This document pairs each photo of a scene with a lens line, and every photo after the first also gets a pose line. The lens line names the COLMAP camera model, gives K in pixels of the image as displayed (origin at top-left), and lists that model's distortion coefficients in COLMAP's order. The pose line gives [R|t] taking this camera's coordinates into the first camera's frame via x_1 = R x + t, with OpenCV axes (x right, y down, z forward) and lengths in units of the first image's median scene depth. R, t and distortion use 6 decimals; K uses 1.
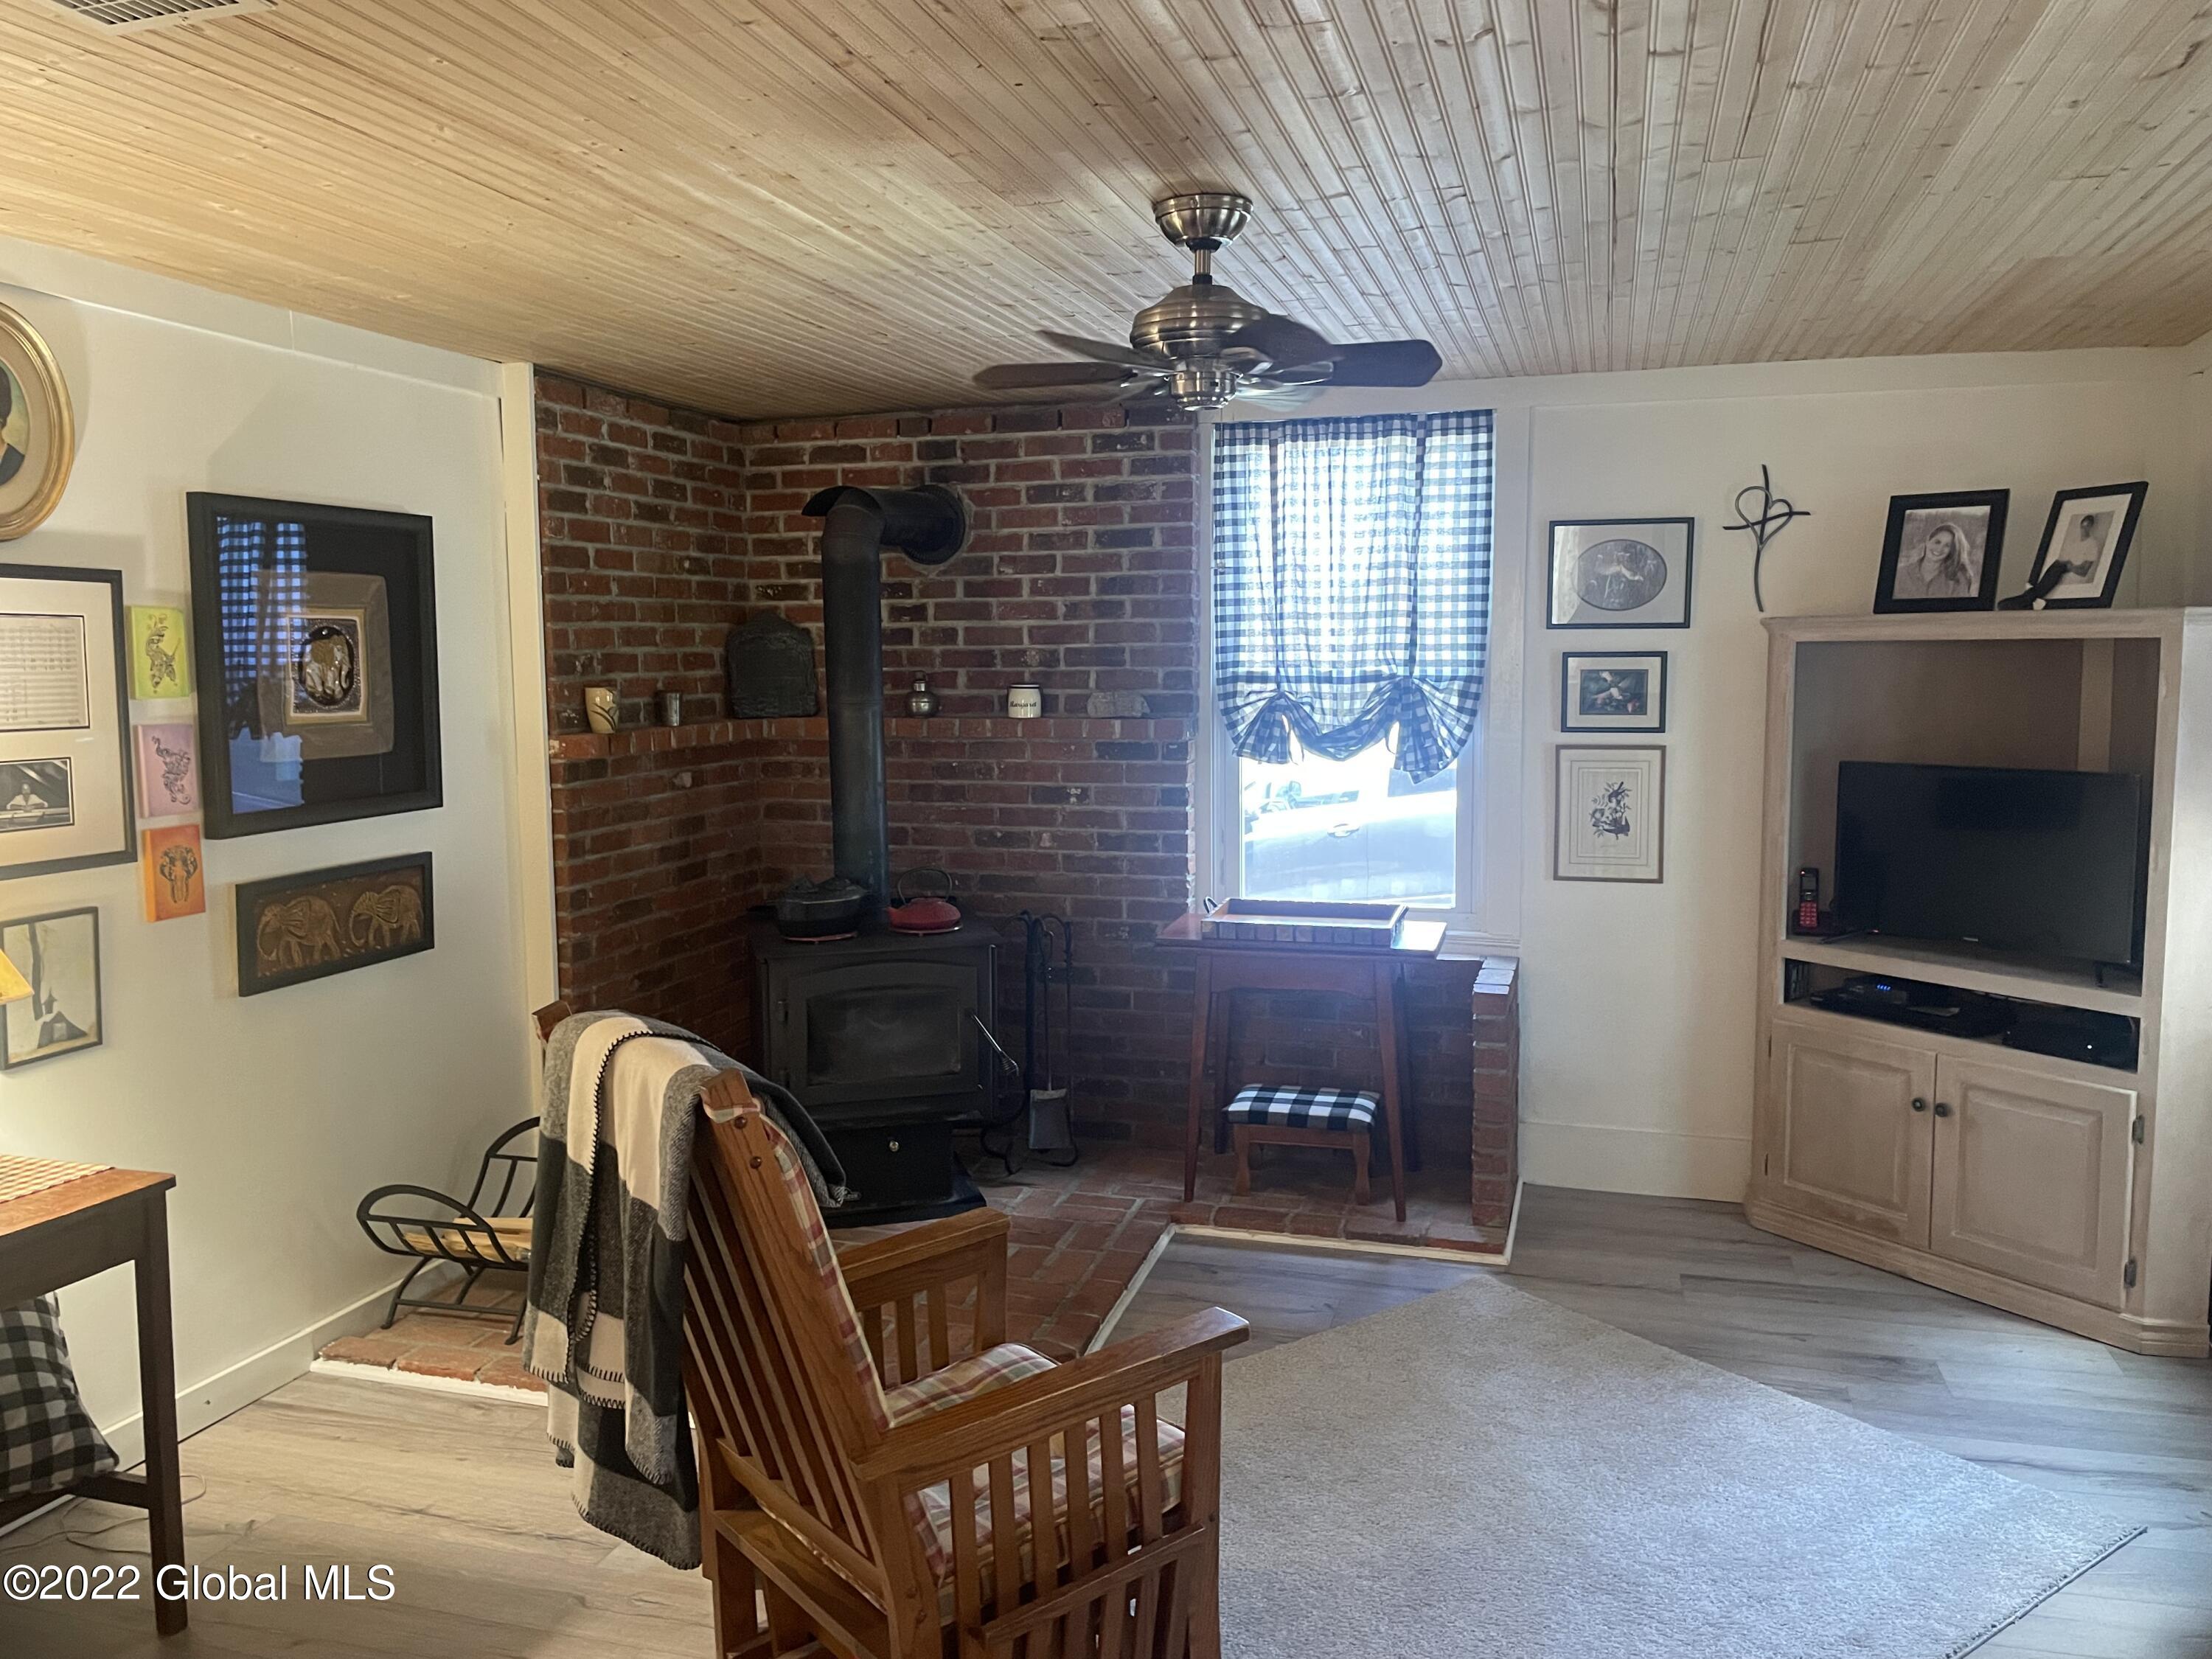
lens RADIAL K [[1667.8, 0, 1112.2], [0, 1667.8, 819.7], [0, 0, 1]] dist [0.079679, -0.101713]
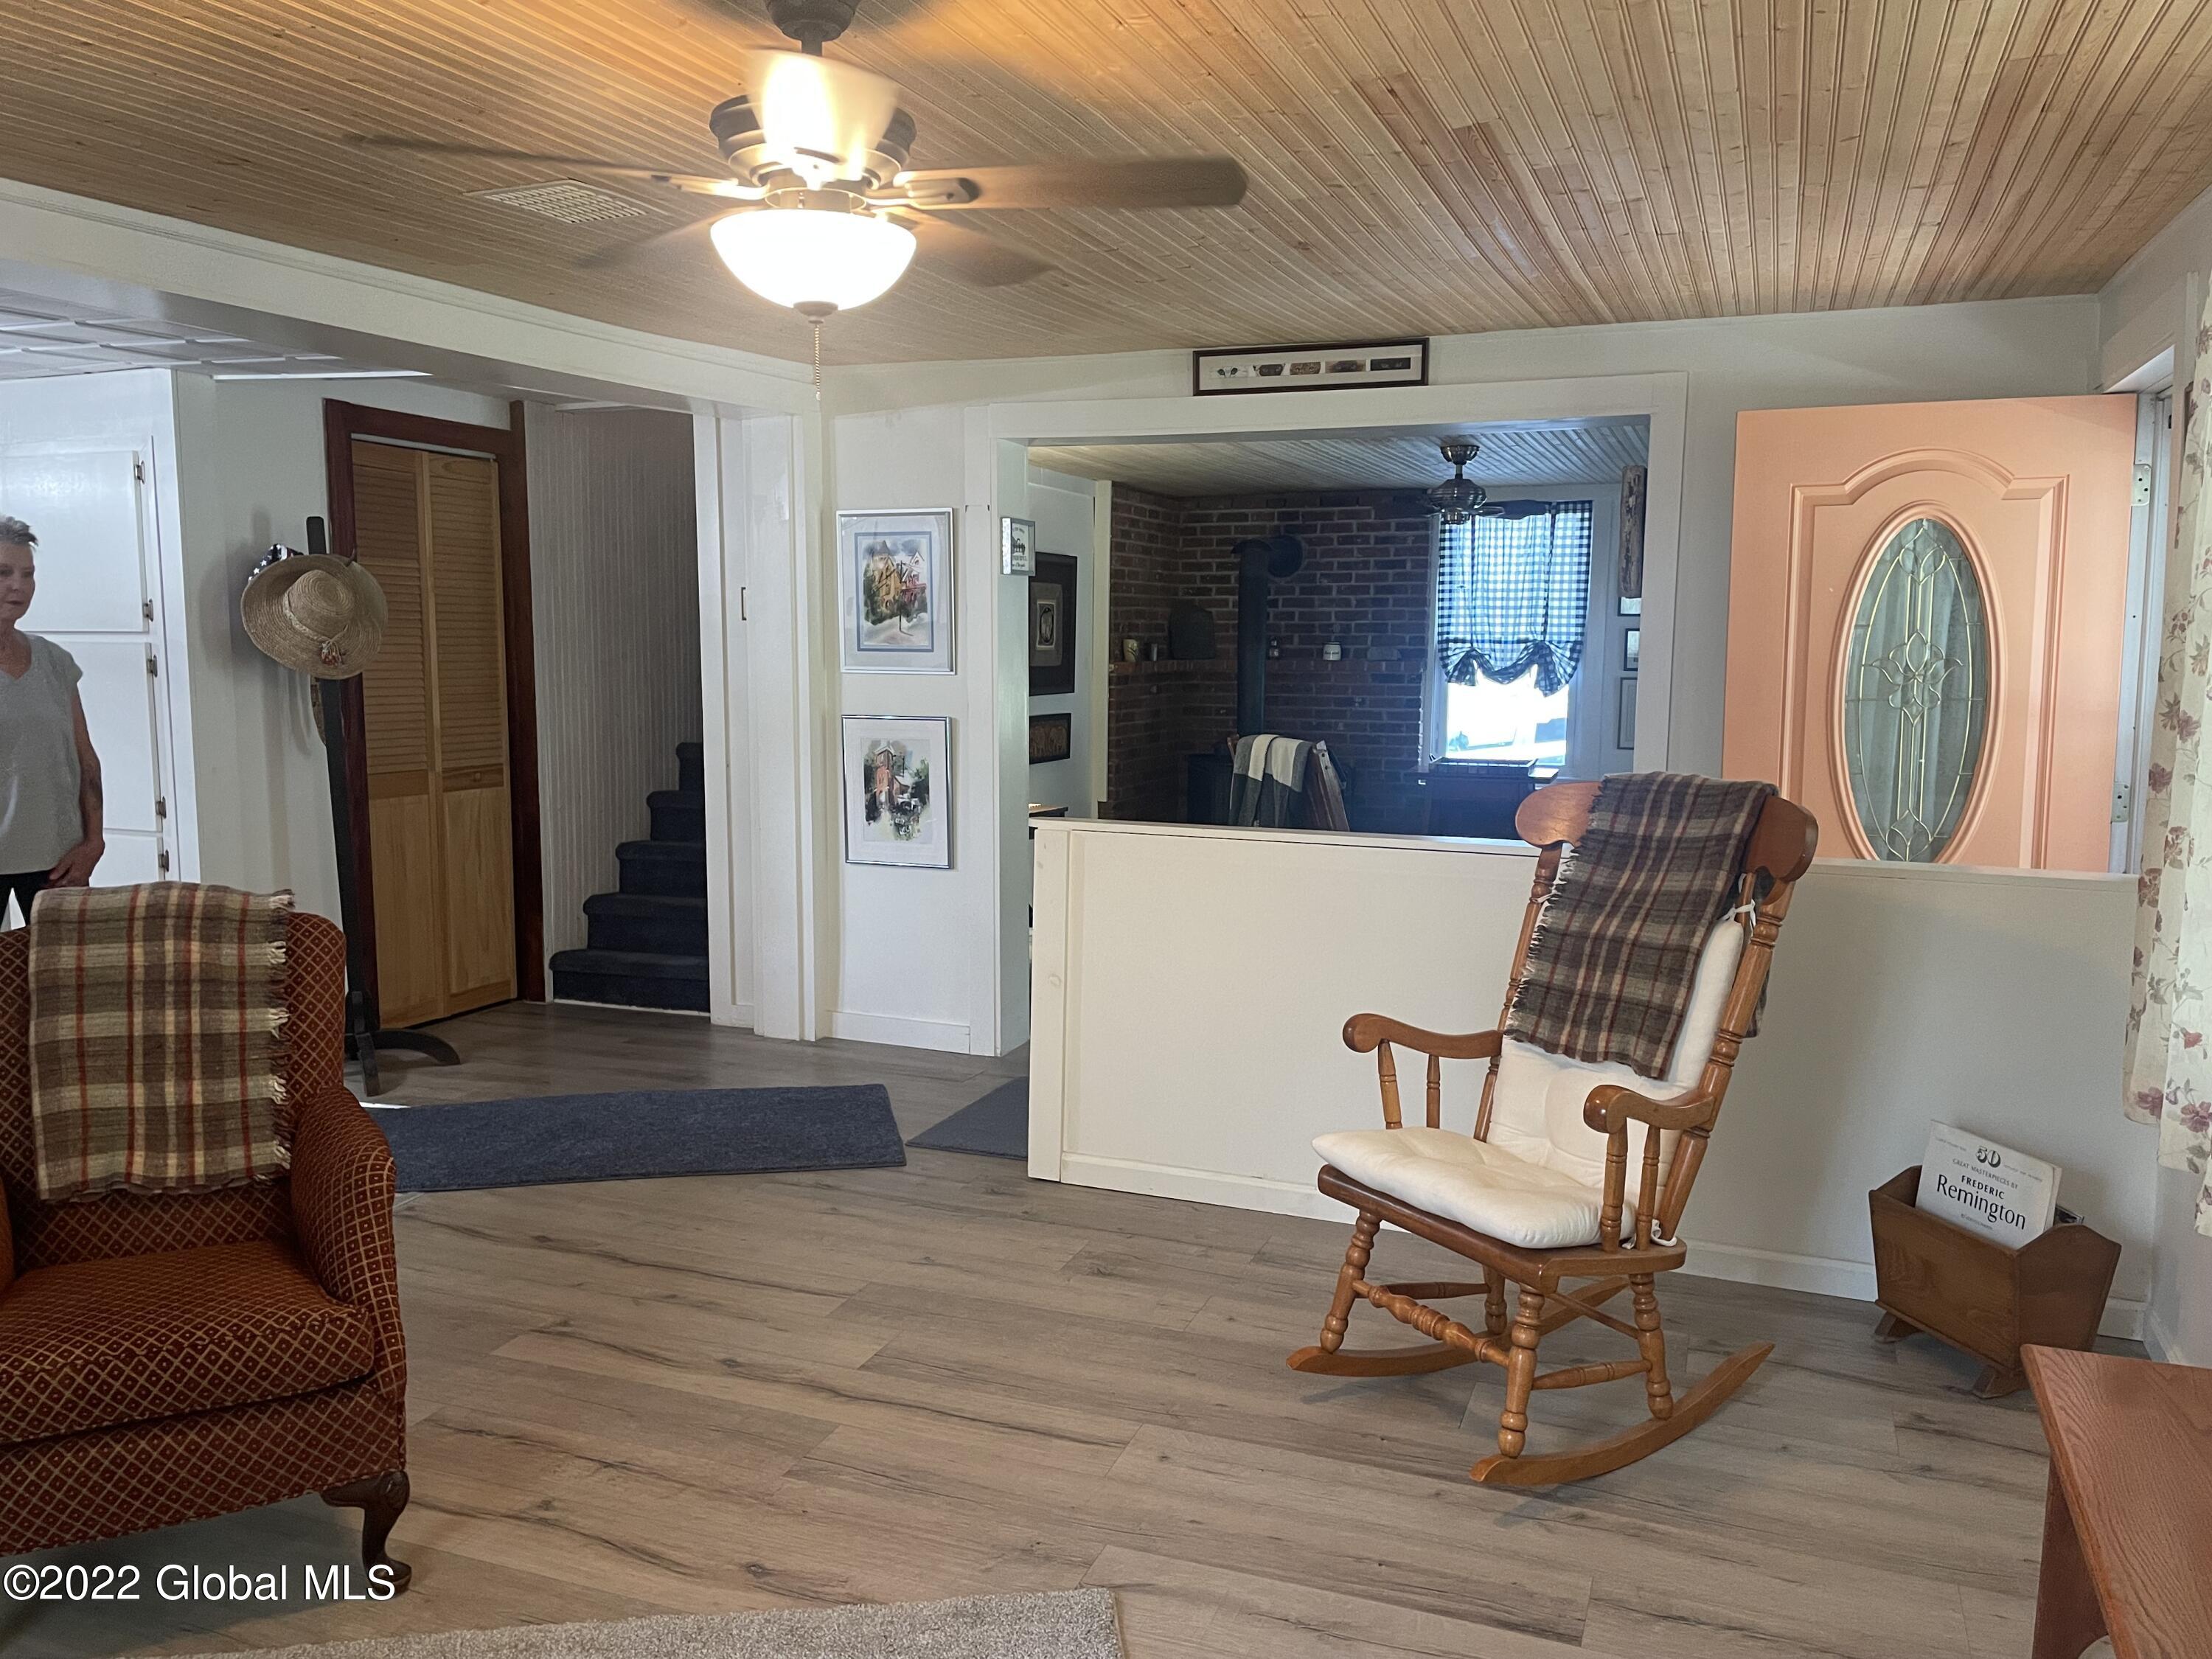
lens RADIAL K [[1667.8, 0, 1099.1], [0, 1667.8, 837.5], [0, 0, 1]] dist [0.079679, -0.101713]
pose [[0.995227, 0.027663, -0.093588, -0.133862], [-0.025979, 0.999479, 0.019166, 0.110059], [0.094069, -0.016643, 0.995427, -0.907413]]
